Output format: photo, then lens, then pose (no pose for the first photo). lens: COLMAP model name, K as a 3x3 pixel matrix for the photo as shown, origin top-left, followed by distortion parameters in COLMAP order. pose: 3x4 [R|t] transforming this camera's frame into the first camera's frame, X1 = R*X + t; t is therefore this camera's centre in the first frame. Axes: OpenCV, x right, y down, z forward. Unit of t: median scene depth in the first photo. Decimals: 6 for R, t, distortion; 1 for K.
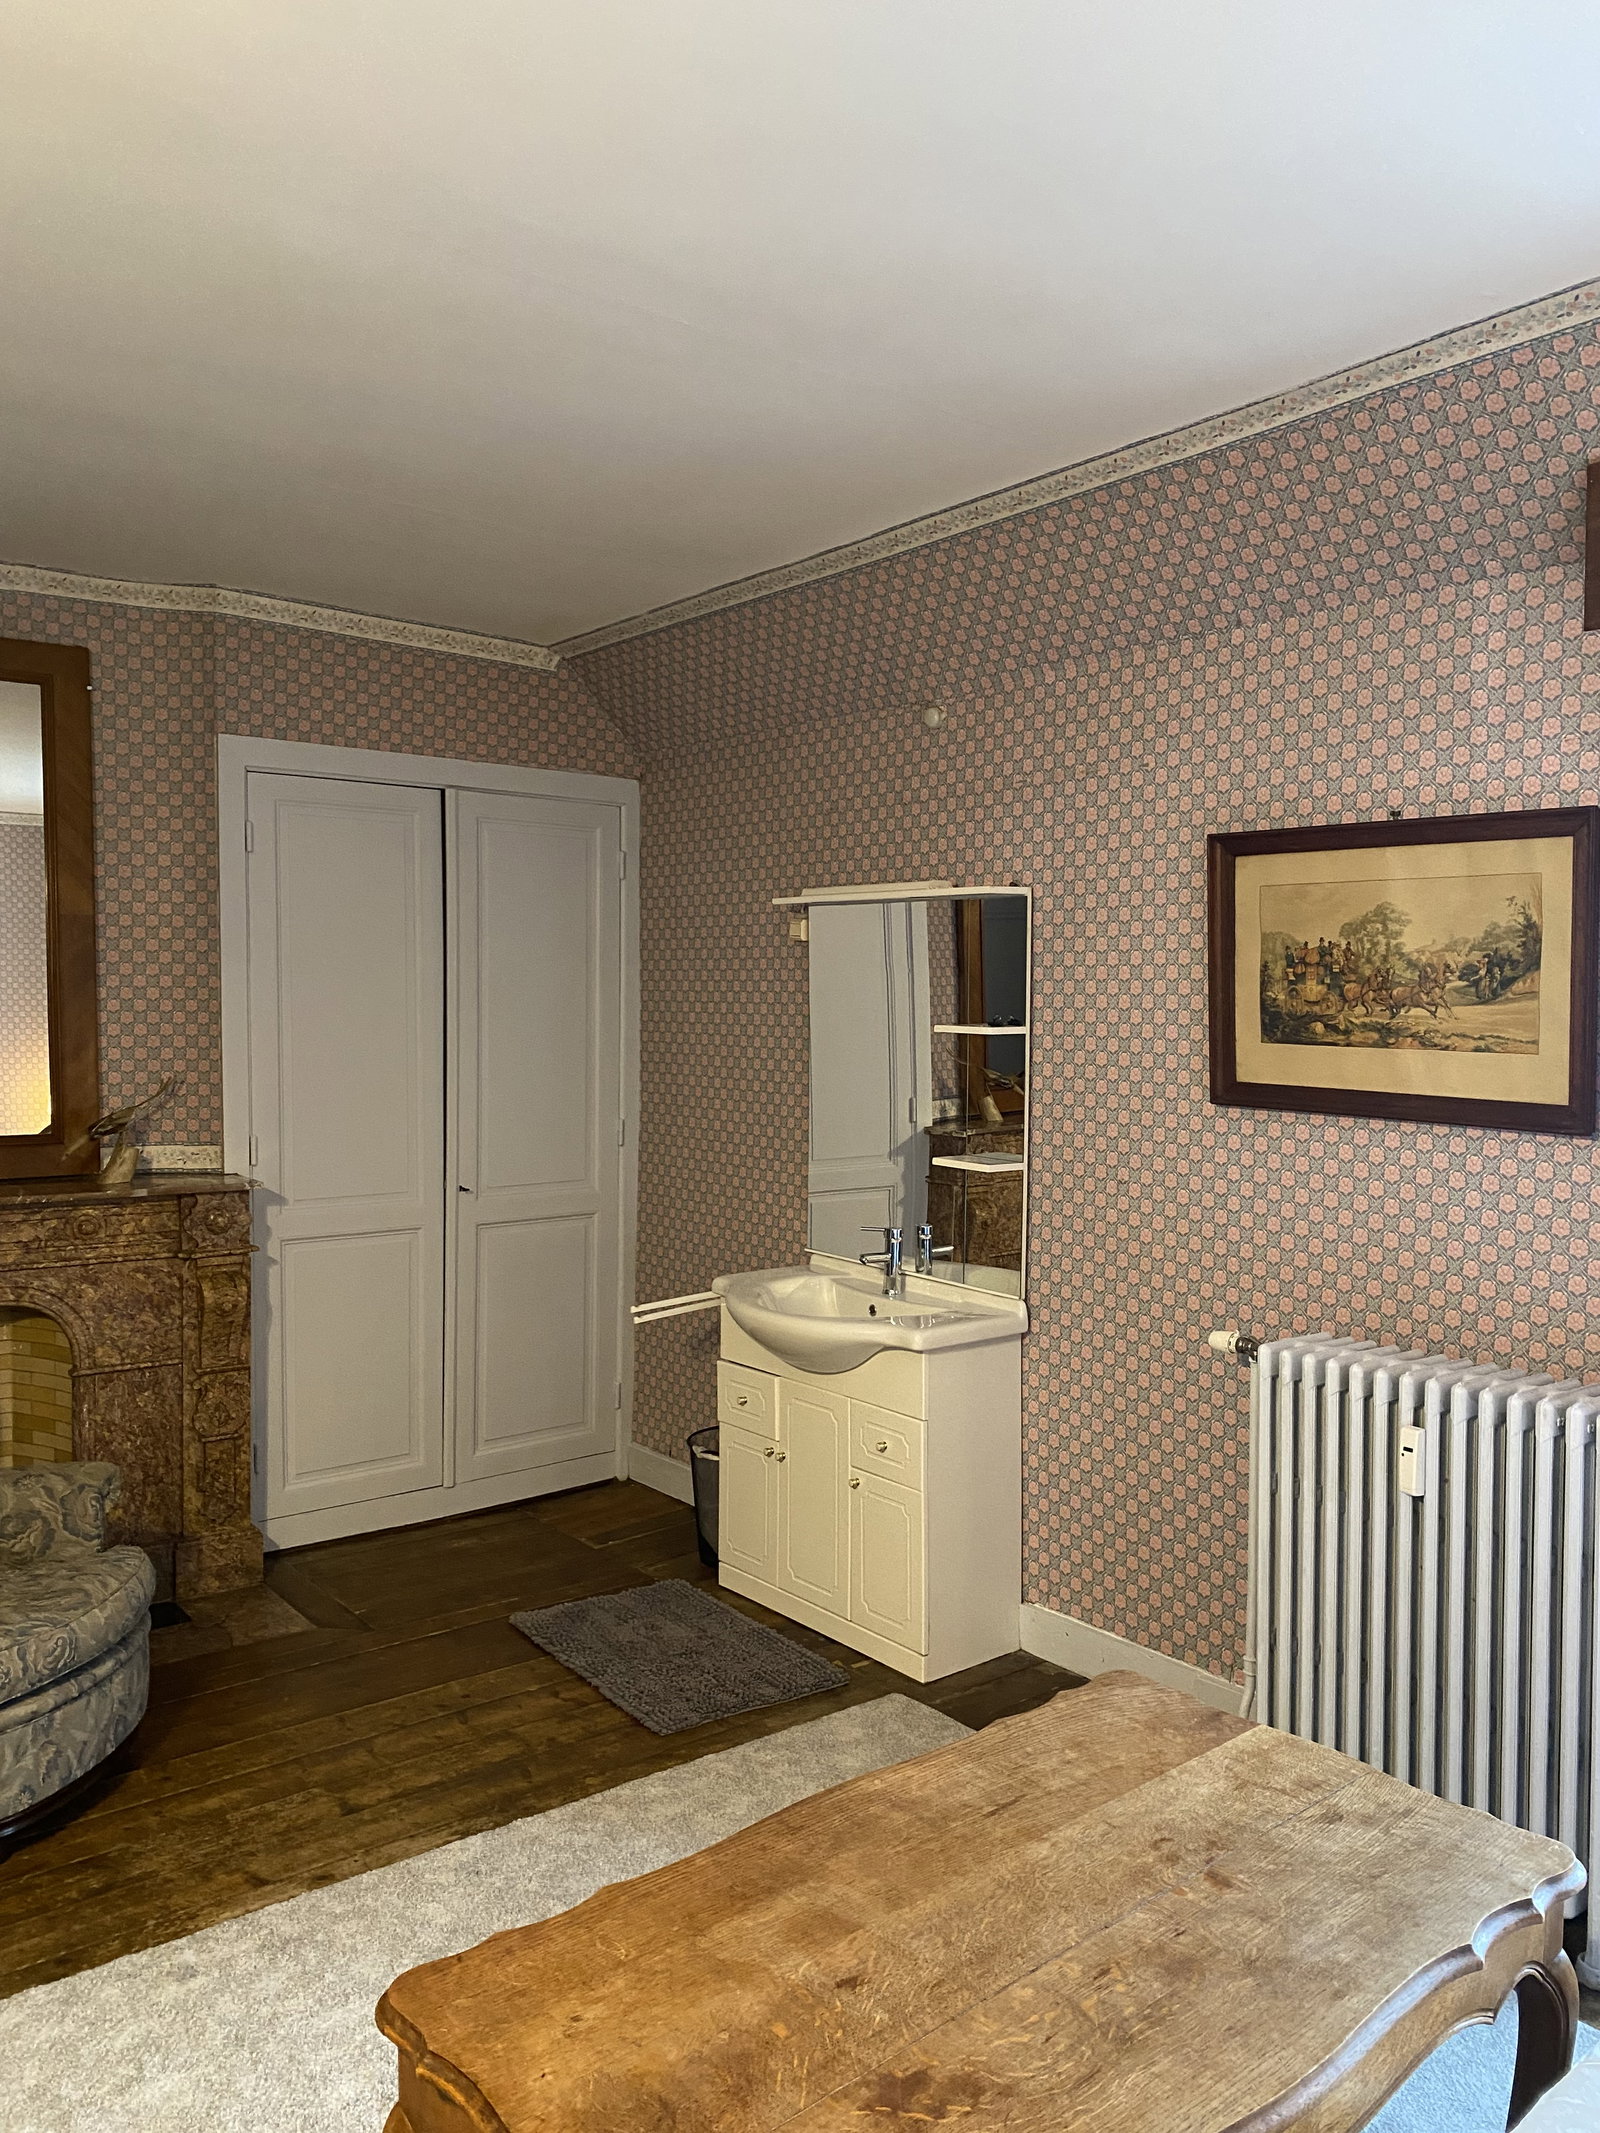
lens RADIAL K [[1601.8, 0, 800.0], [0, 1601.8, 1066.5], [0, 0, 1]] dist [0.041087, -0.036493]
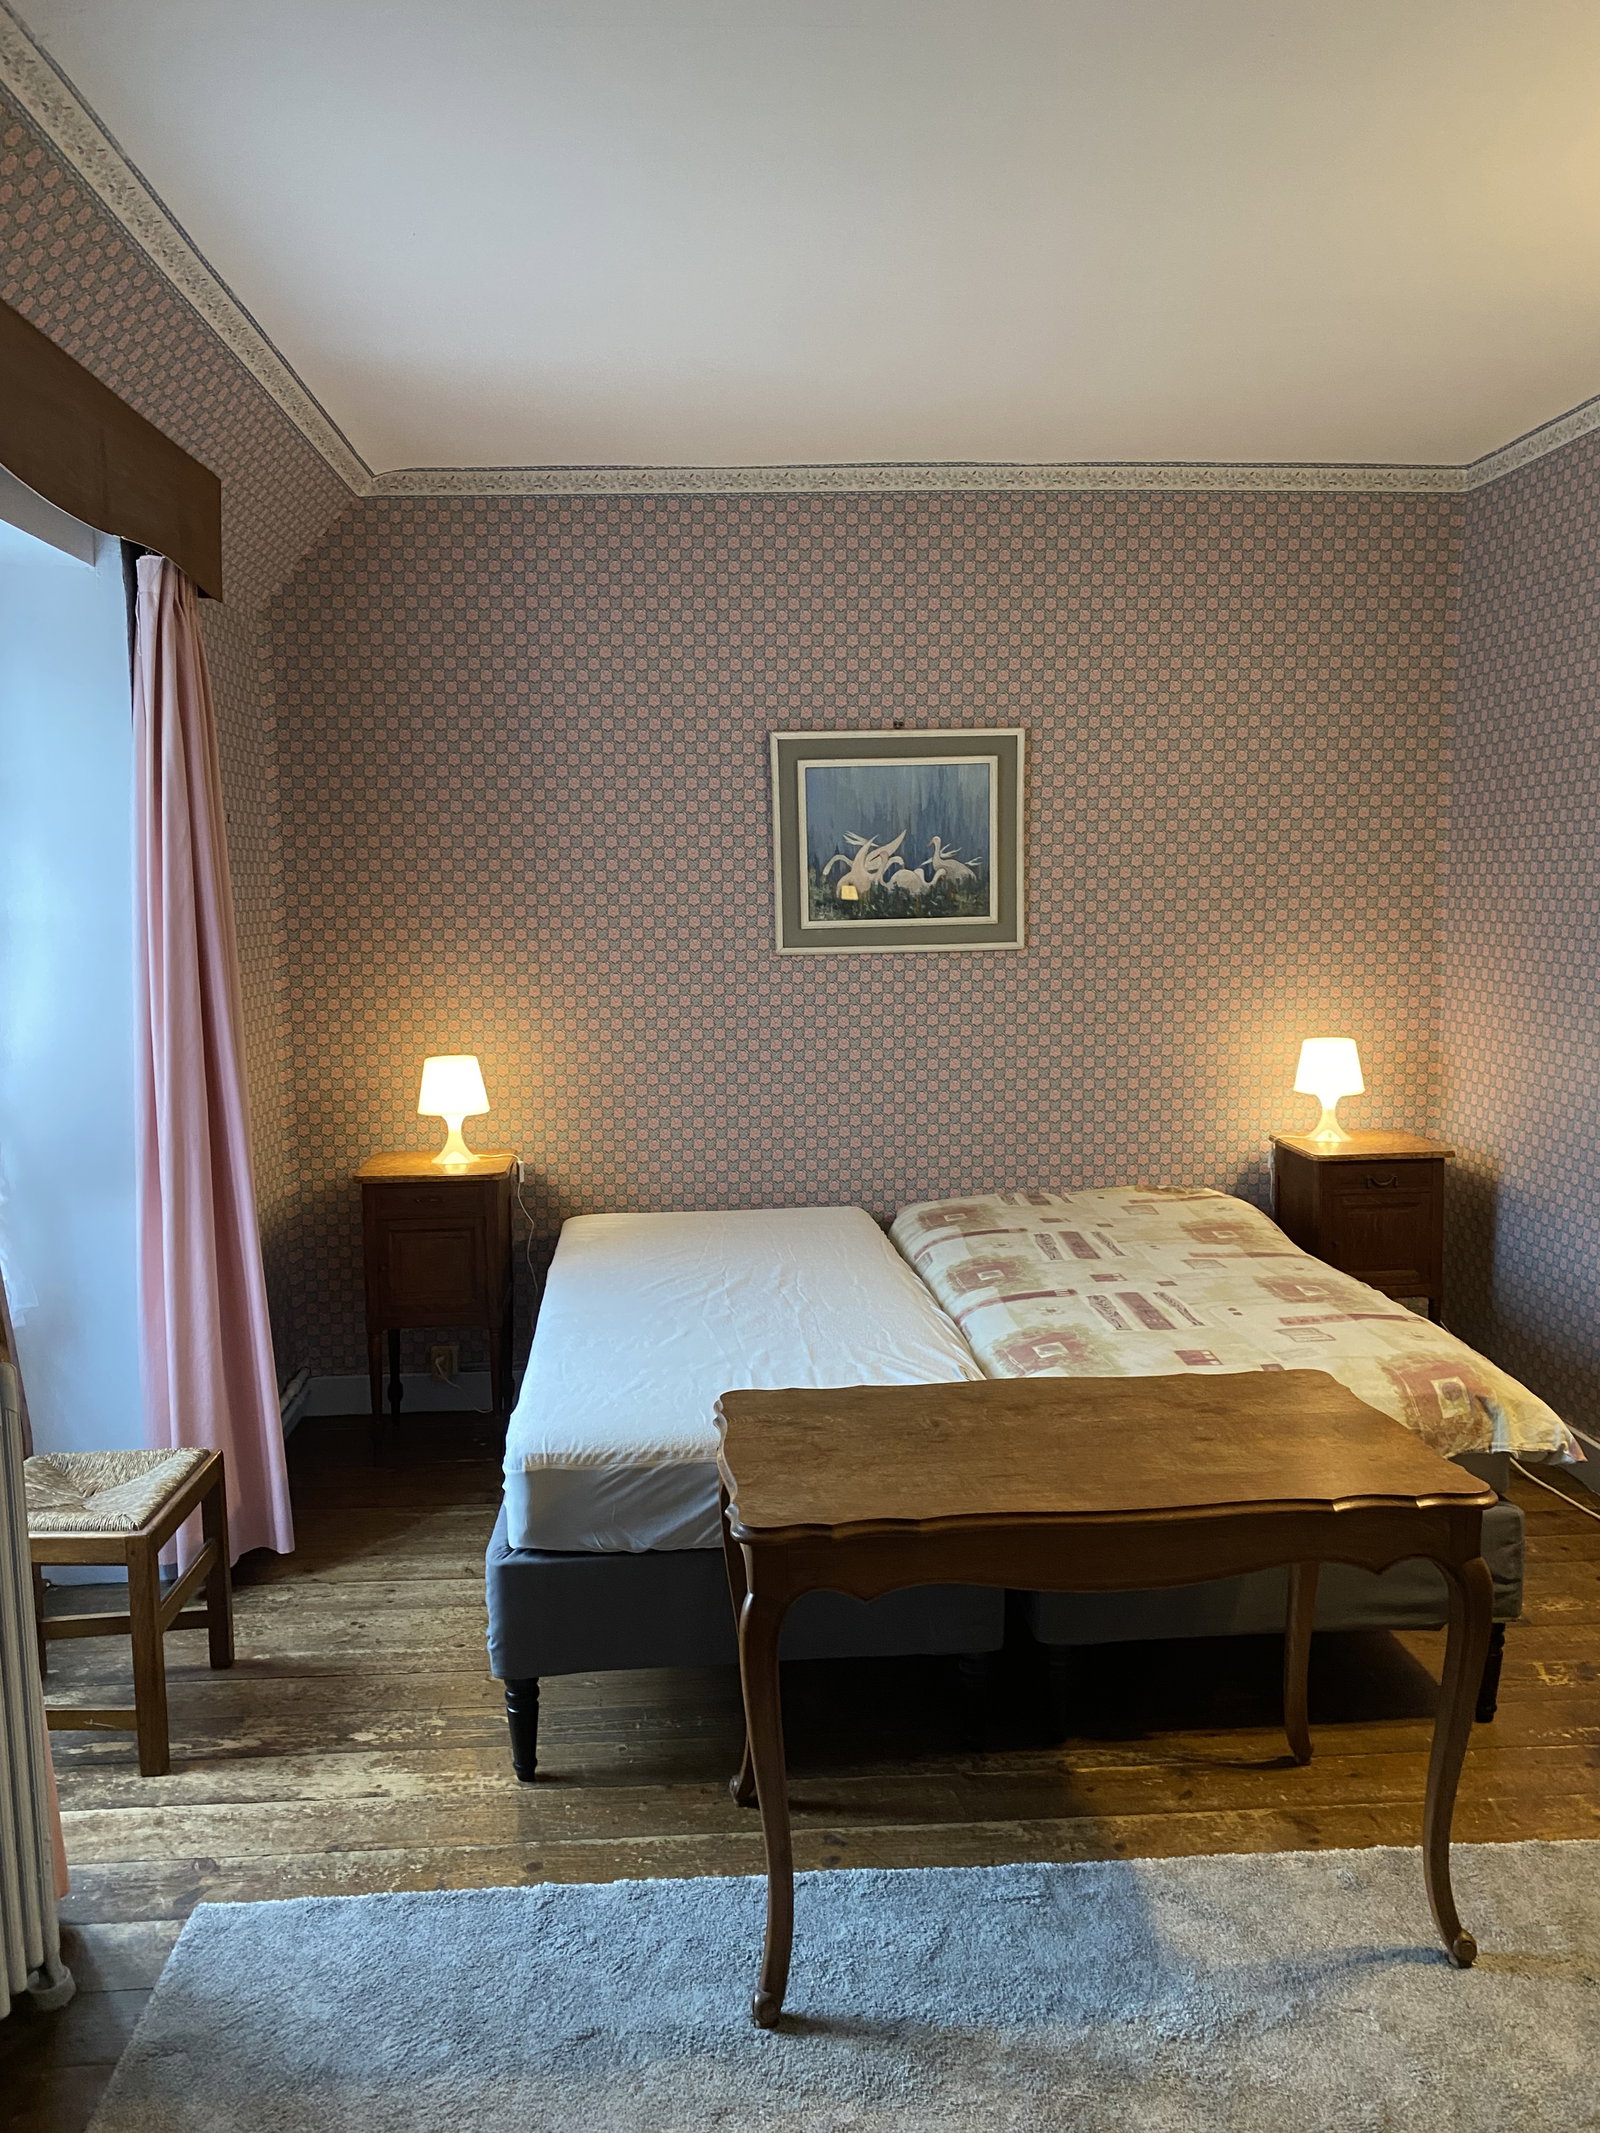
lens RADIAL K [[1601.8, 0, 800.0], [0, 1601.8, 1066.5], [0, 0, 1]] dist [0.041087, -0.036493]
pose [[-0.822125, -0.057655, 0.566380, -0.496171], [0.041684, 0.986092, 0.160886, -0.092713], [-0.567779, 0.155878, -0.808288, 2.298196]]
